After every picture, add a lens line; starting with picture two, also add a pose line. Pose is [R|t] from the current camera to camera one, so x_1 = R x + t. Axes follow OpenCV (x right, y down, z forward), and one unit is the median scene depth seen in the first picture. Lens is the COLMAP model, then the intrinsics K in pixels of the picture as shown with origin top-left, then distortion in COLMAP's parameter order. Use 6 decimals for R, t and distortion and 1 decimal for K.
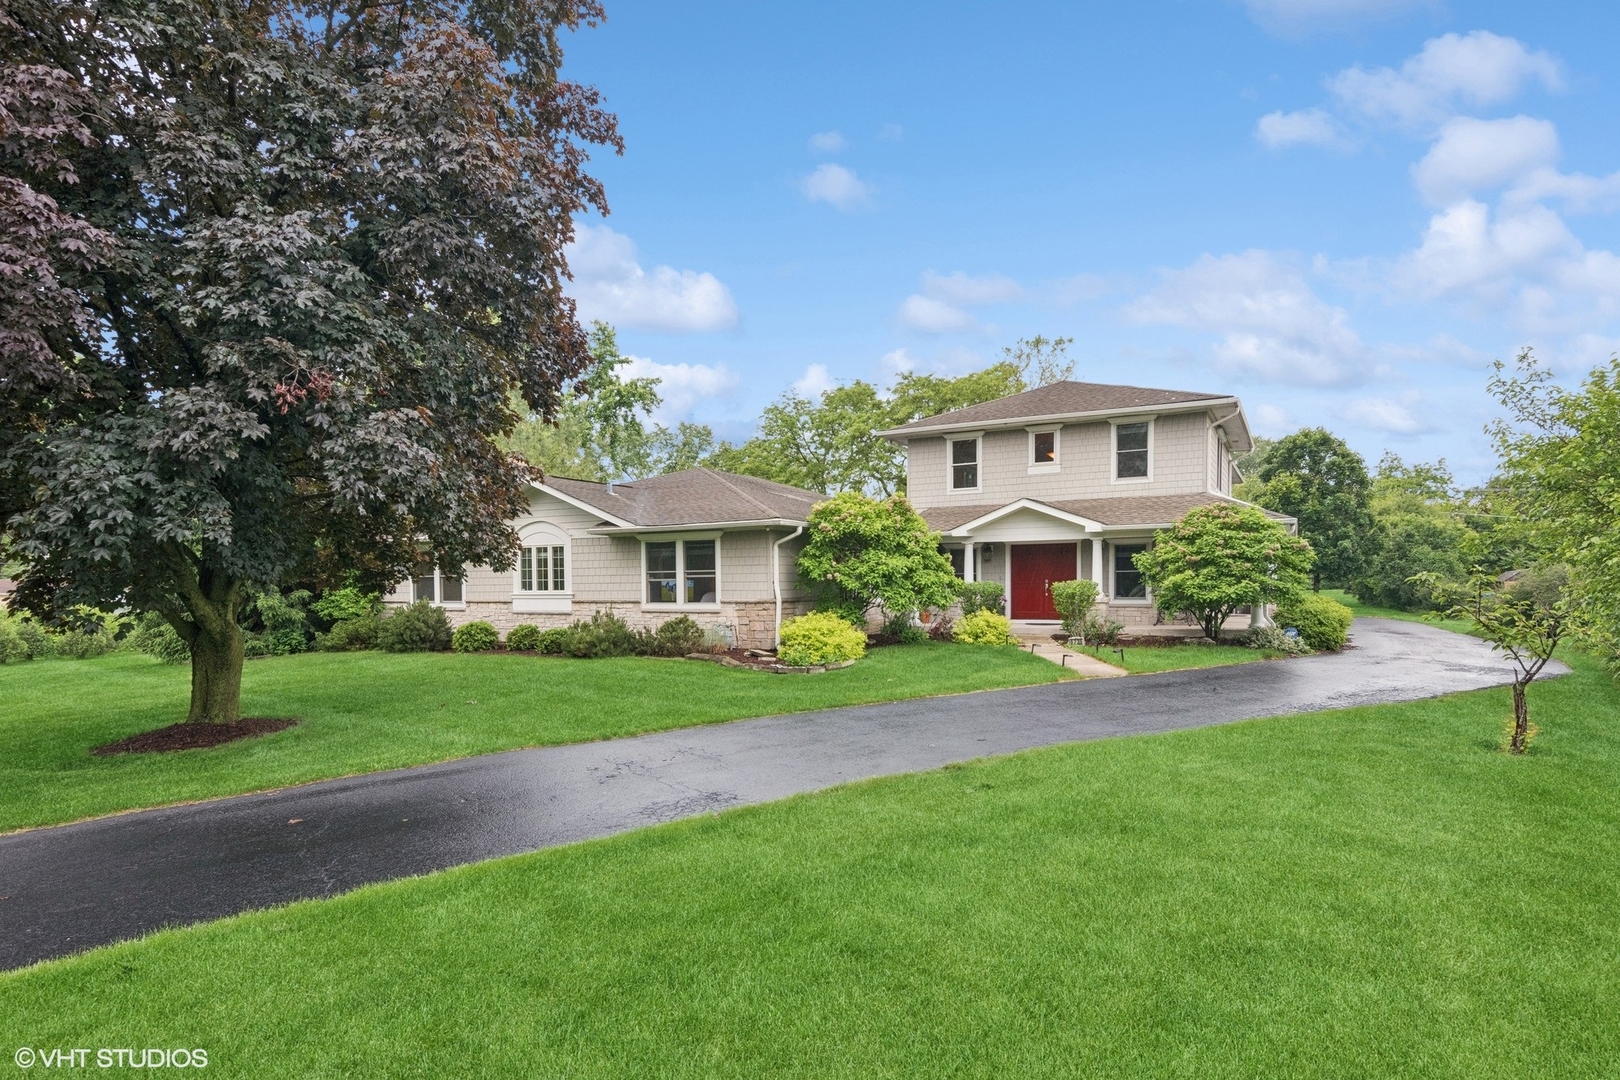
lens RADIAL K [[869.8, 0, 811.1], [0, 869.8, 586.3], [0, 0, 1]] dist [0.032427, 0.000977]
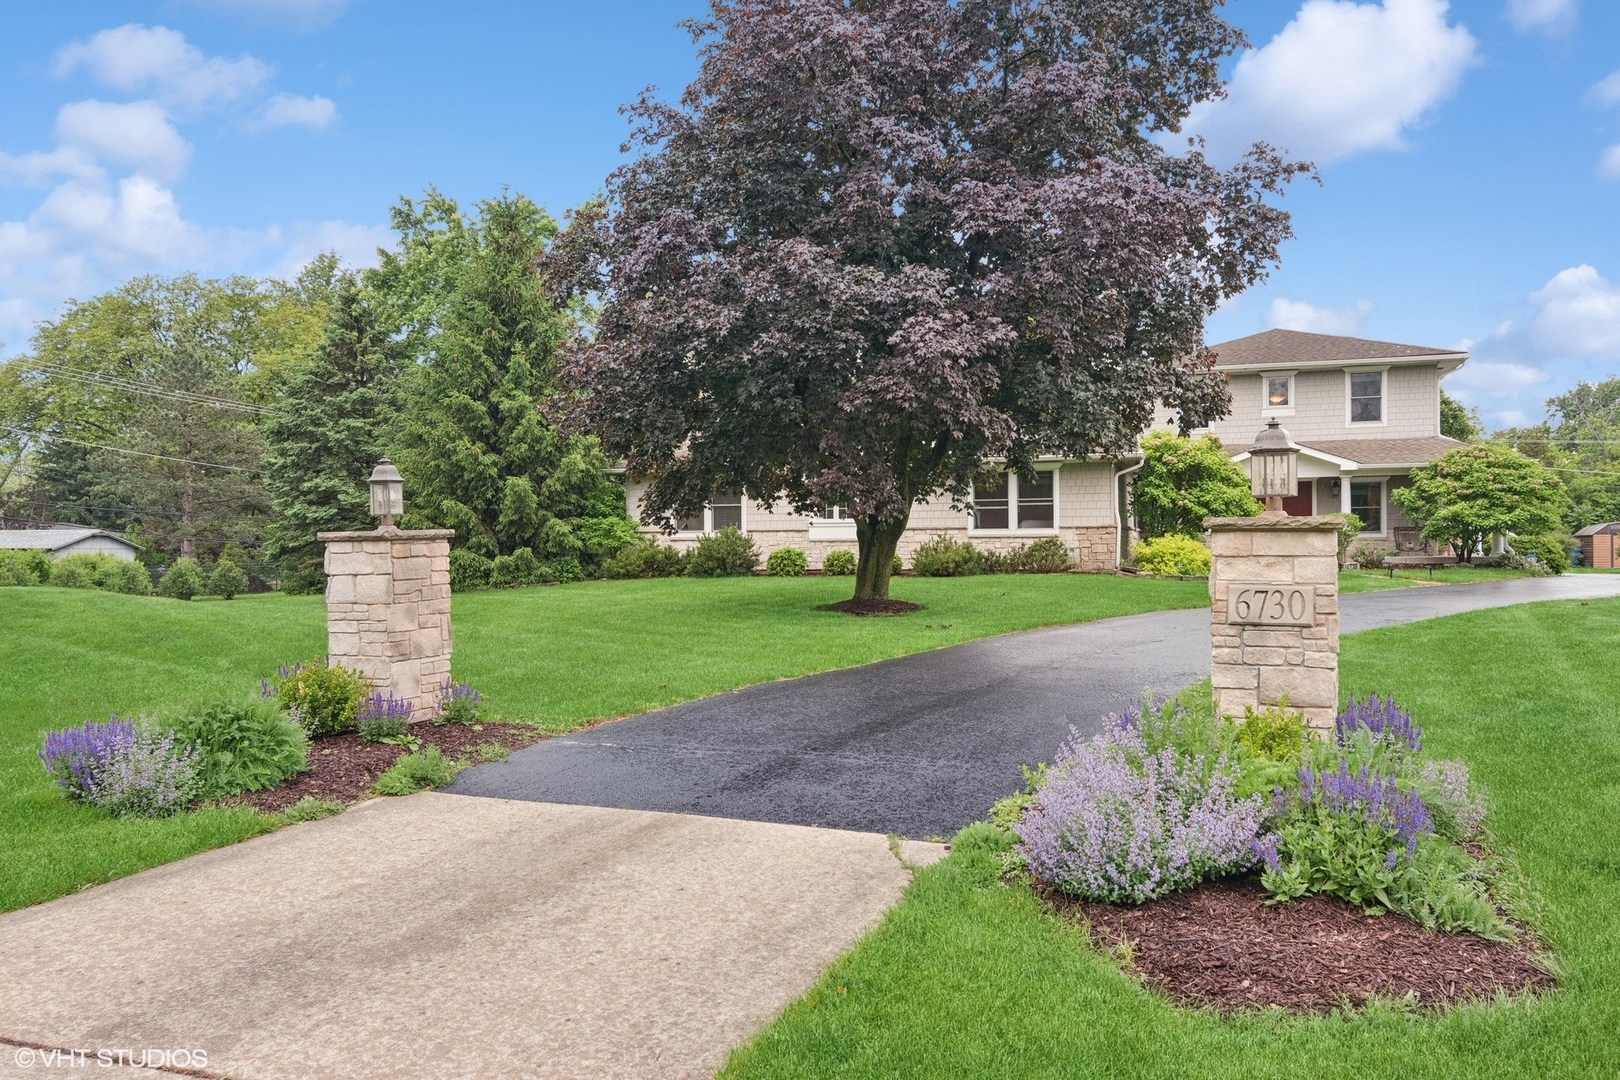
lens RADIAL K [[1139.2, 0, 810.0], [0, 1139.2, 540.0], [0, 0, 1]] dist [0.058490, -0.001361]
pose [[0.986656, 0.007197, 0.162661, -0.597504], [-0.005450, 0.999923, -0.011180, 0.047873], [-0.162729, 0.010144, 0.986619, -0.344250]]
